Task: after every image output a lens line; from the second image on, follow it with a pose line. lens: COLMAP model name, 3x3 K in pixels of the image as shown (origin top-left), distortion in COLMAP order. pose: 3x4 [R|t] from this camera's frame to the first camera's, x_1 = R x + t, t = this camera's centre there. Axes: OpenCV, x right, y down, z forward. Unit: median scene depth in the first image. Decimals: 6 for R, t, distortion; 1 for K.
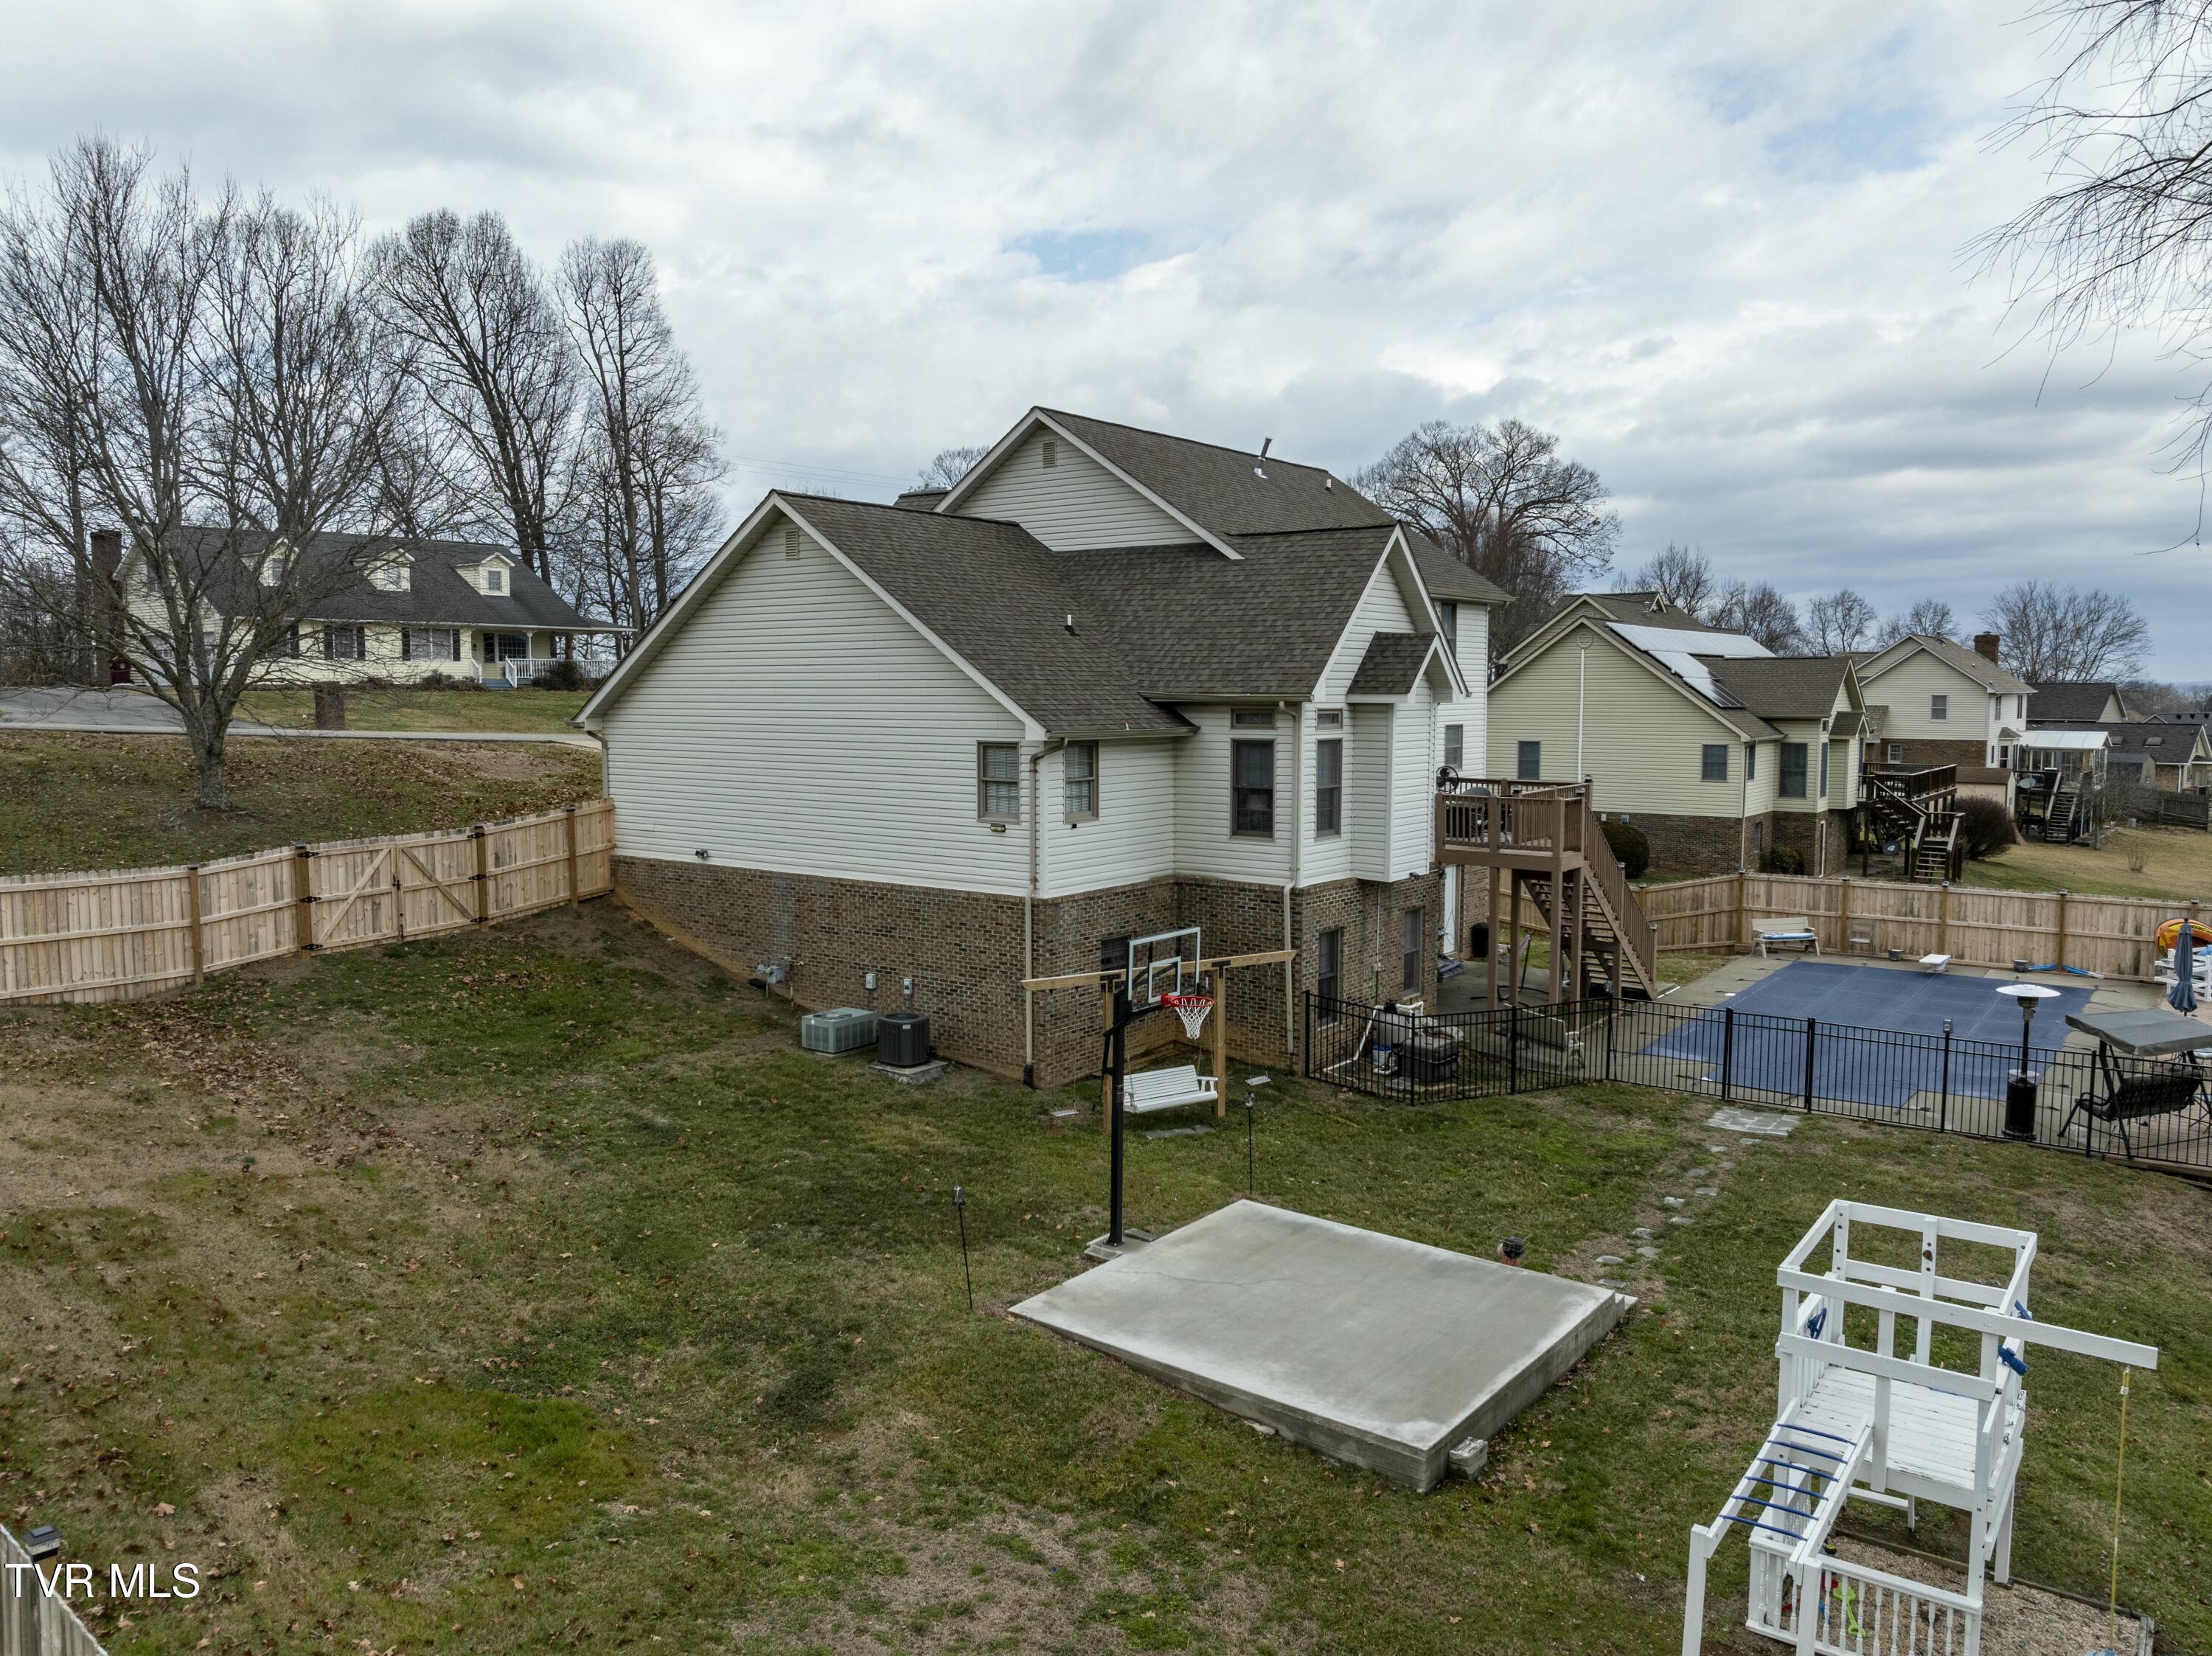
lens RADIAL K [[1559.6, 0, 1106.0], [0, 1559.6, 828.0], [0, 0, 1]] dist [-0.051392, -0.006088]
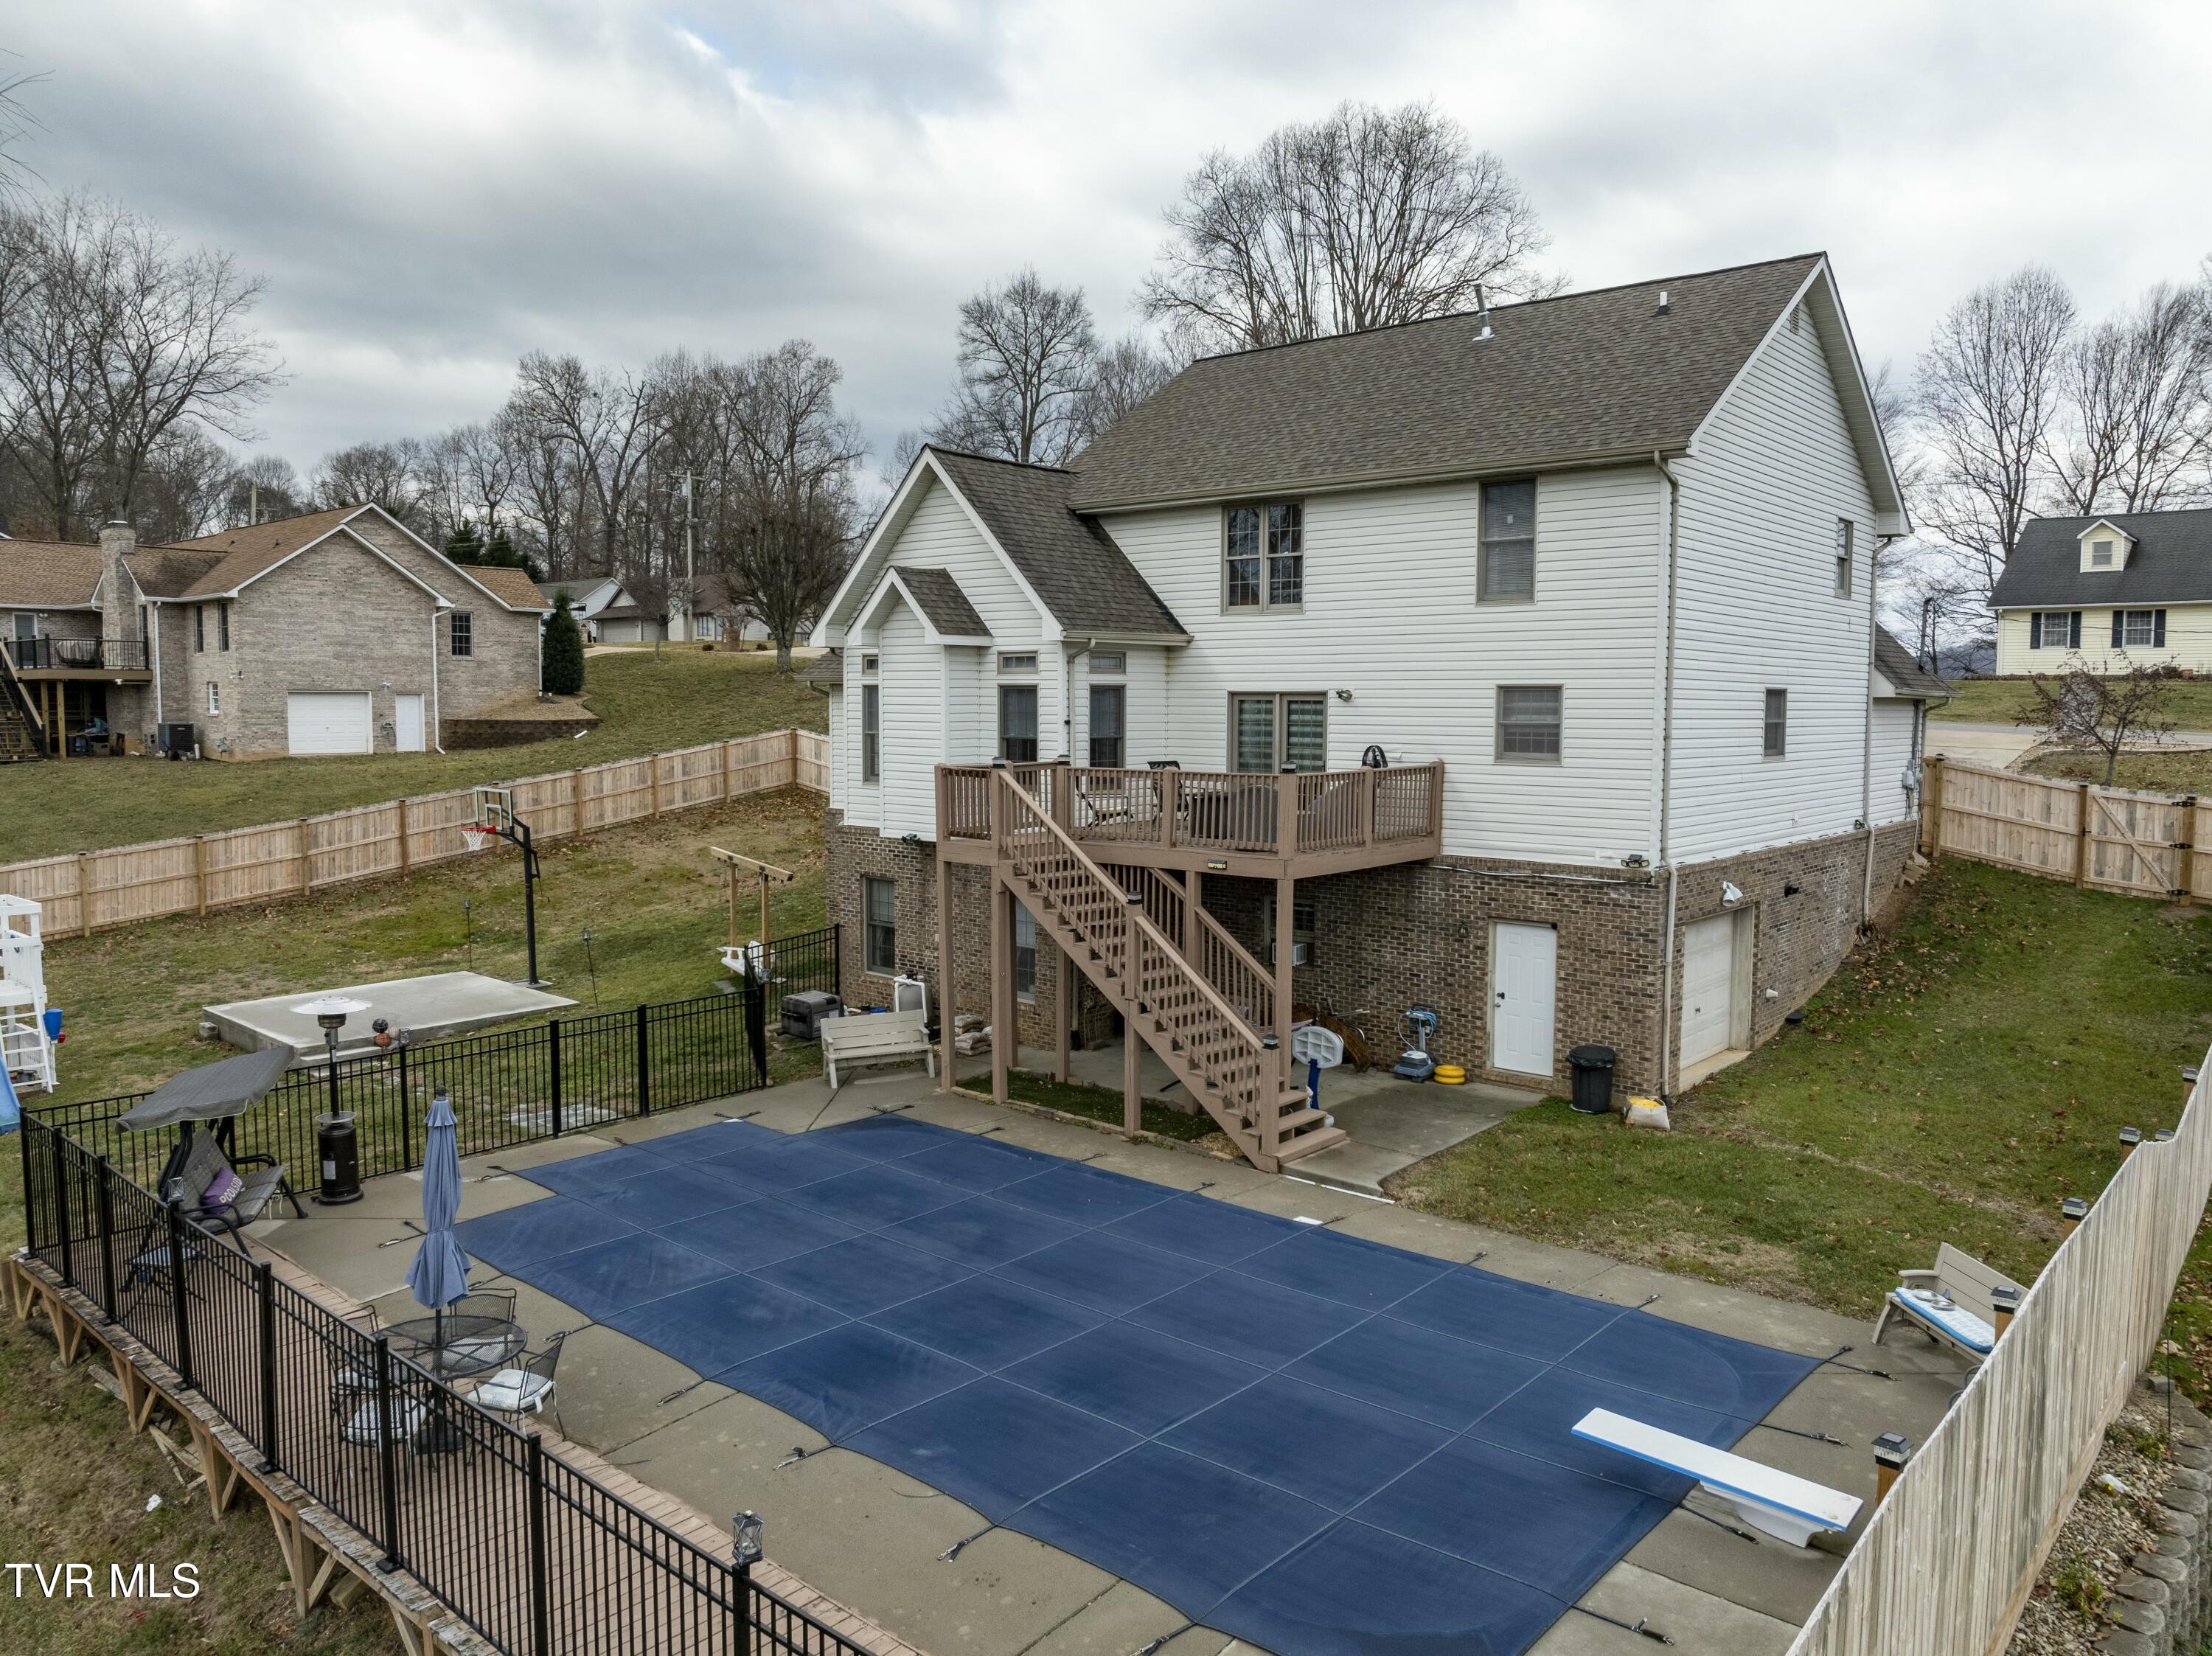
lens RADIAL K [[1559.6, 0, 1106.0], [0, 1559.6, 828.0], [0, 0, 1]] dist [-0.051392, -0.006088]
pose [[-0.069708, 0.066037, -0.995379, 0.493482], [-0.082653, 0.993993, 0.071734, -0.020217], [0.994137, 0.087272, -0.063831, 0.522650]]
